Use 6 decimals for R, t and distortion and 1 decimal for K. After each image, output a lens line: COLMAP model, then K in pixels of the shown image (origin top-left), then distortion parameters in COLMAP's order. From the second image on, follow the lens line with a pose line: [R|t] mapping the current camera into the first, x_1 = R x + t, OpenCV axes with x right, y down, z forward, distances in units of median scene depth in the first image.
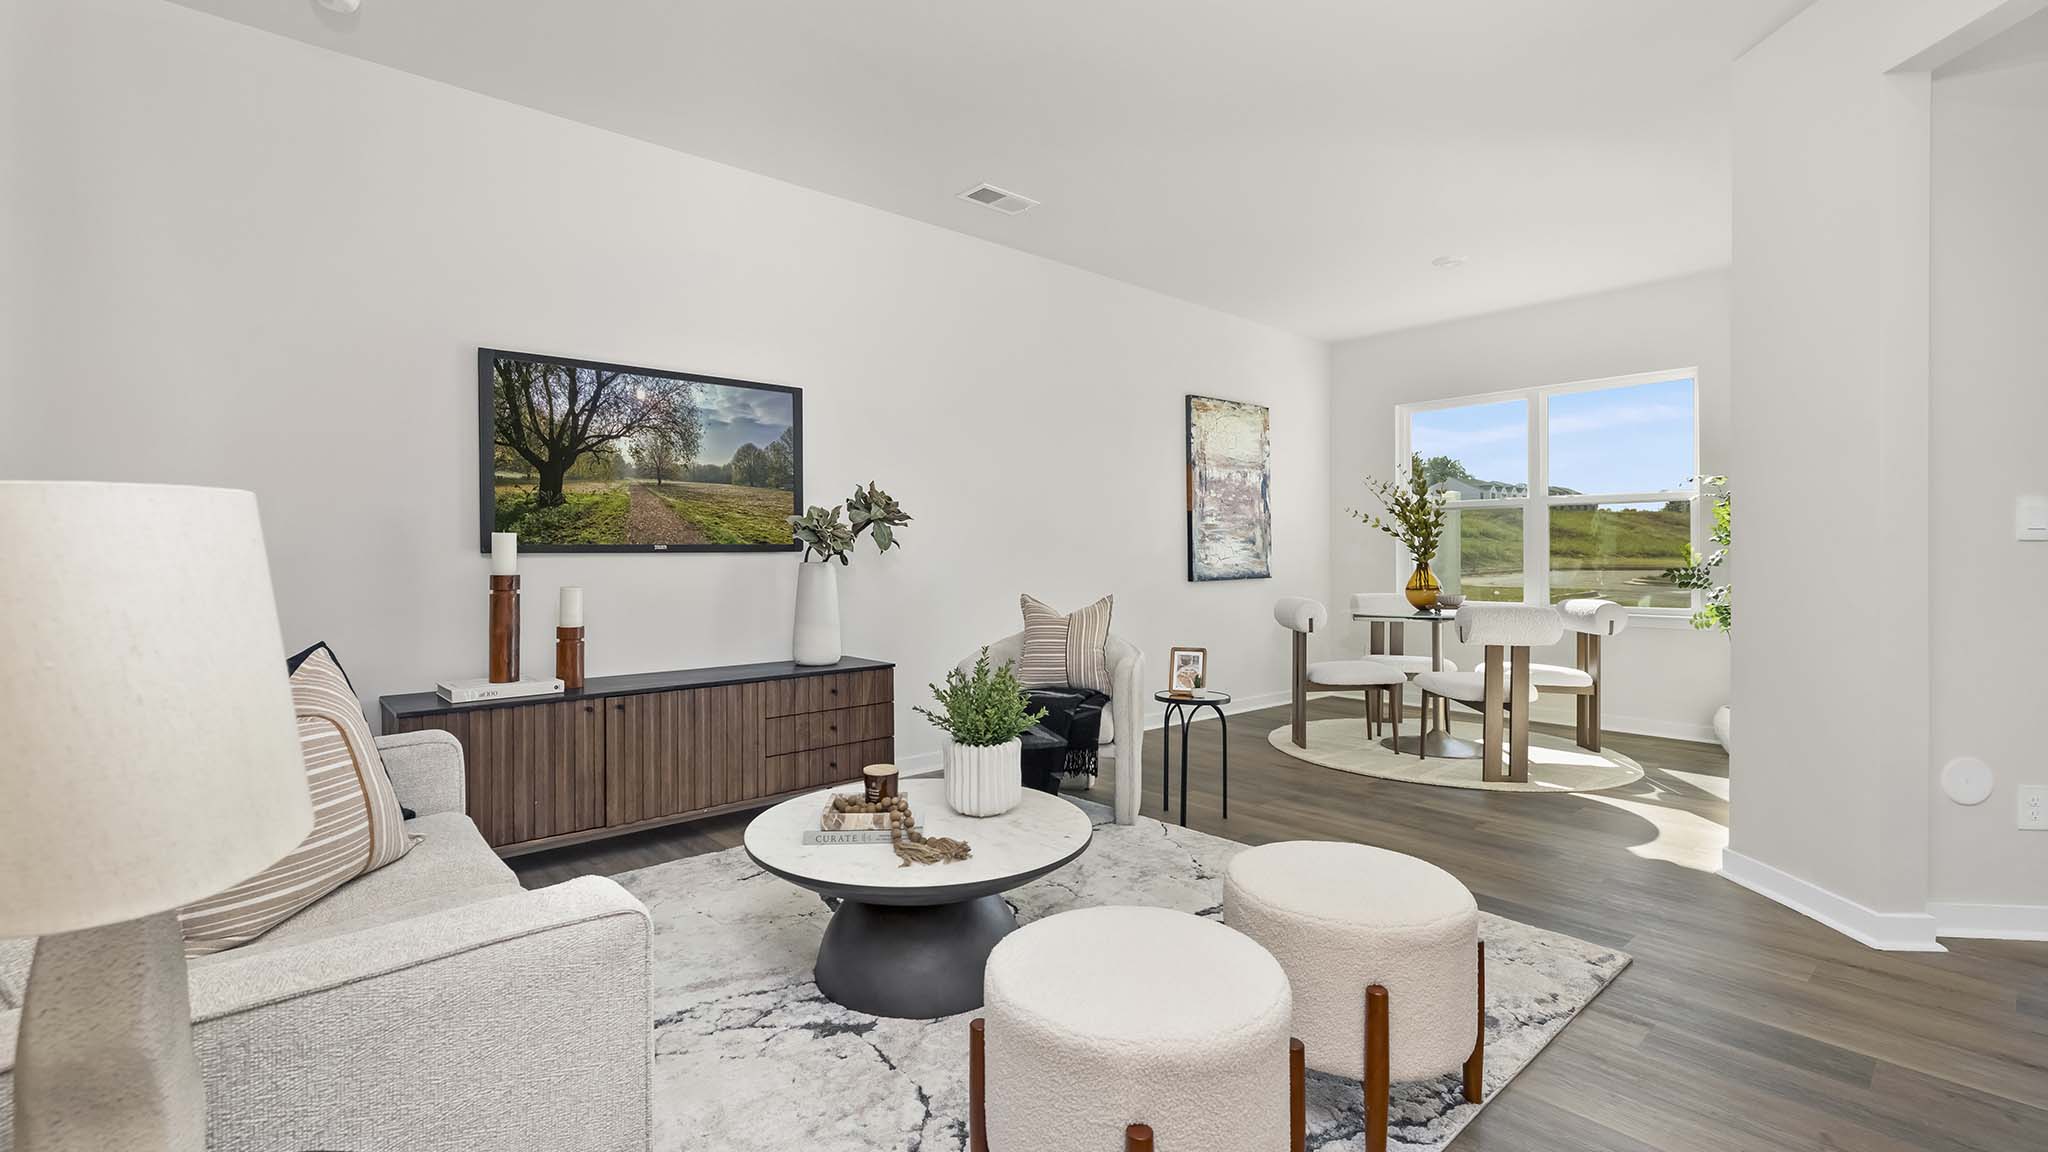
lens RADIAL K [[882.3, 0, 1028.3], [0, 882.3, 516.1], [0, 0, 1]] dist [-0.001071, -0.000486]
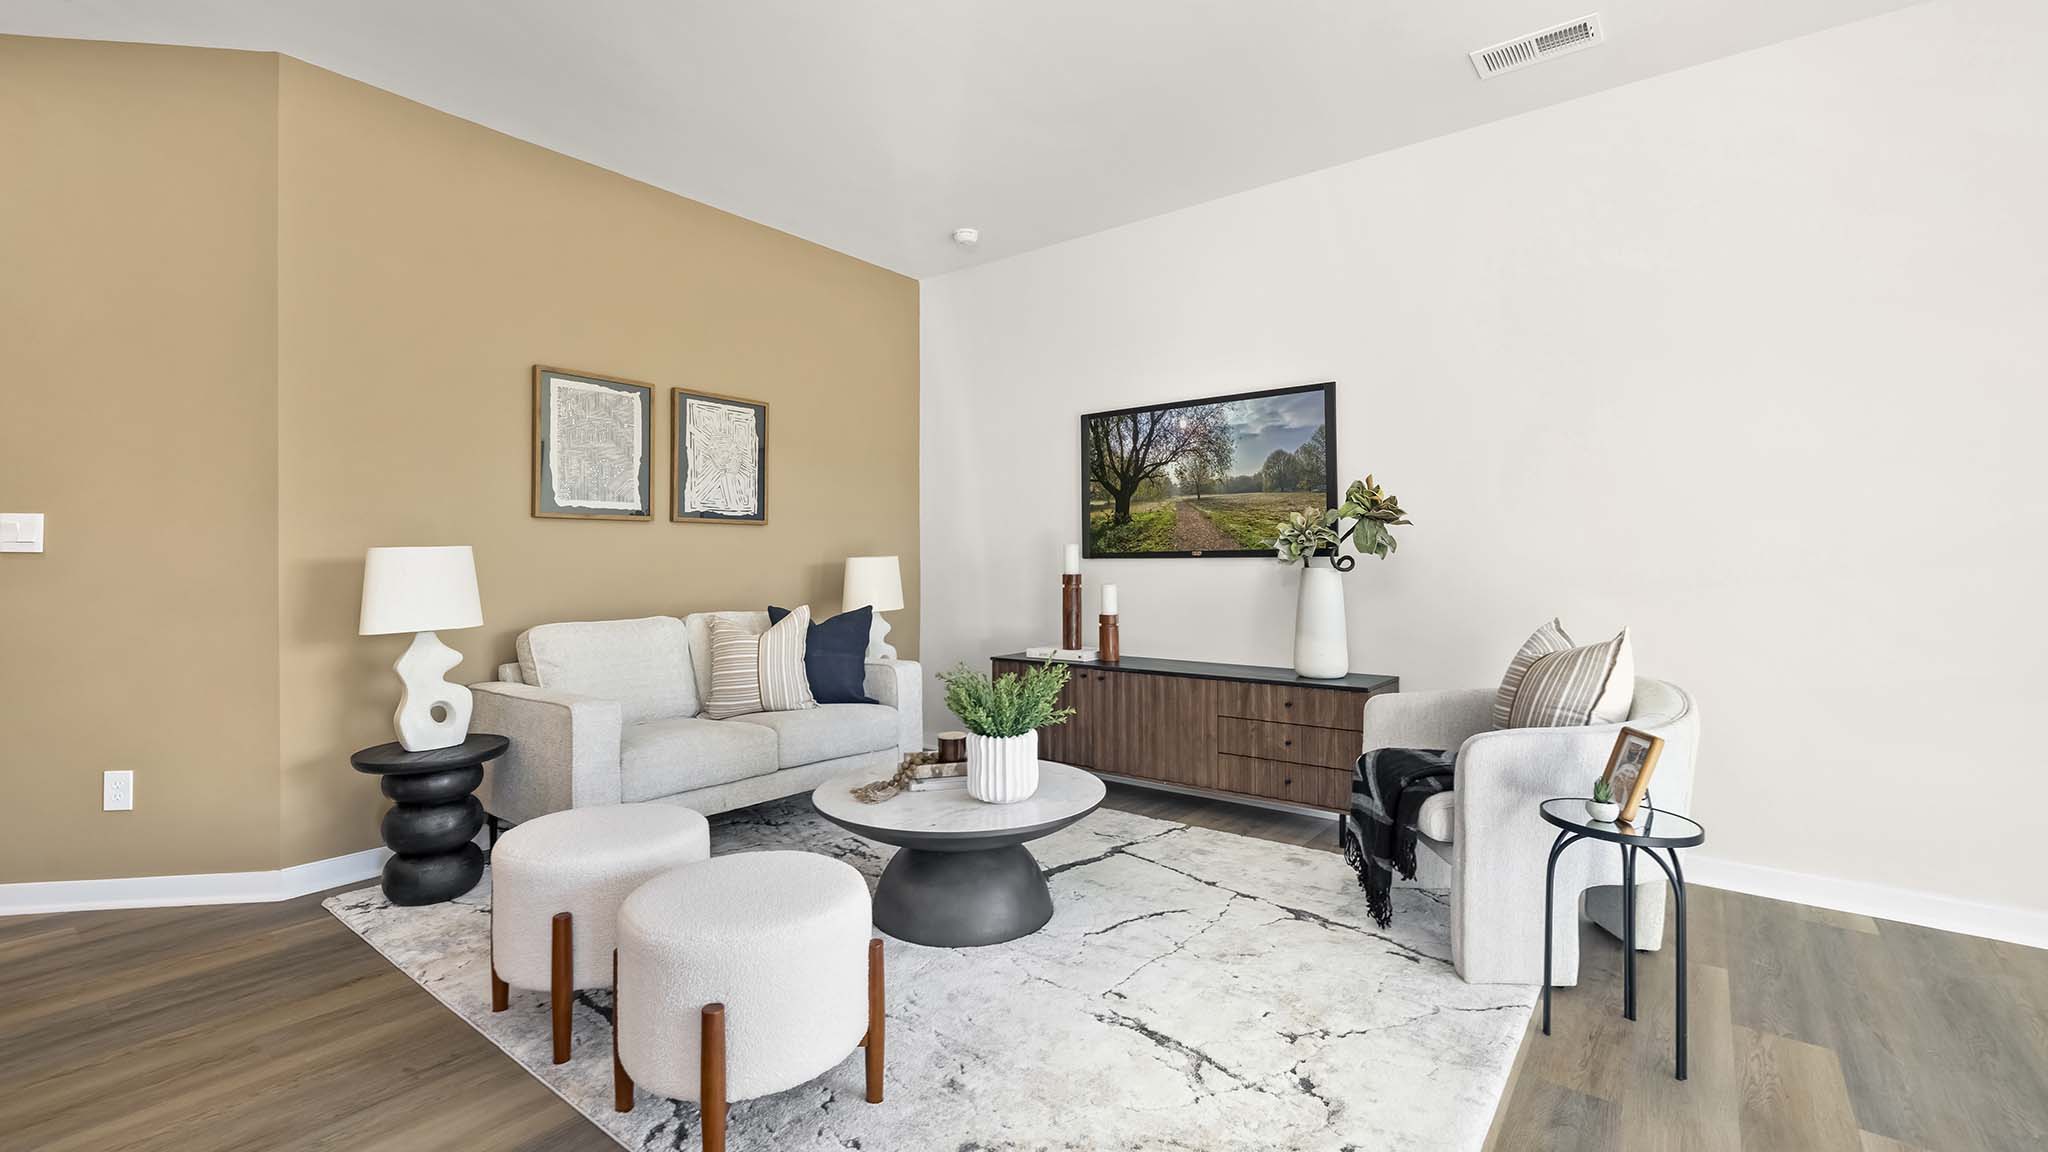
lens RADIAL K [[882.3, 0, 1033.7], [0, 882.3, 562.1], [0, 0, 1]] dist [-0.001071, -0.000486]
pose [[0.188283, -0.004473, -0.982105, 0.610777], [0.038293, 0.999263, 0.002790, 0.031537], [0.981368, -0.038134, 0.188316, 0.524059]]
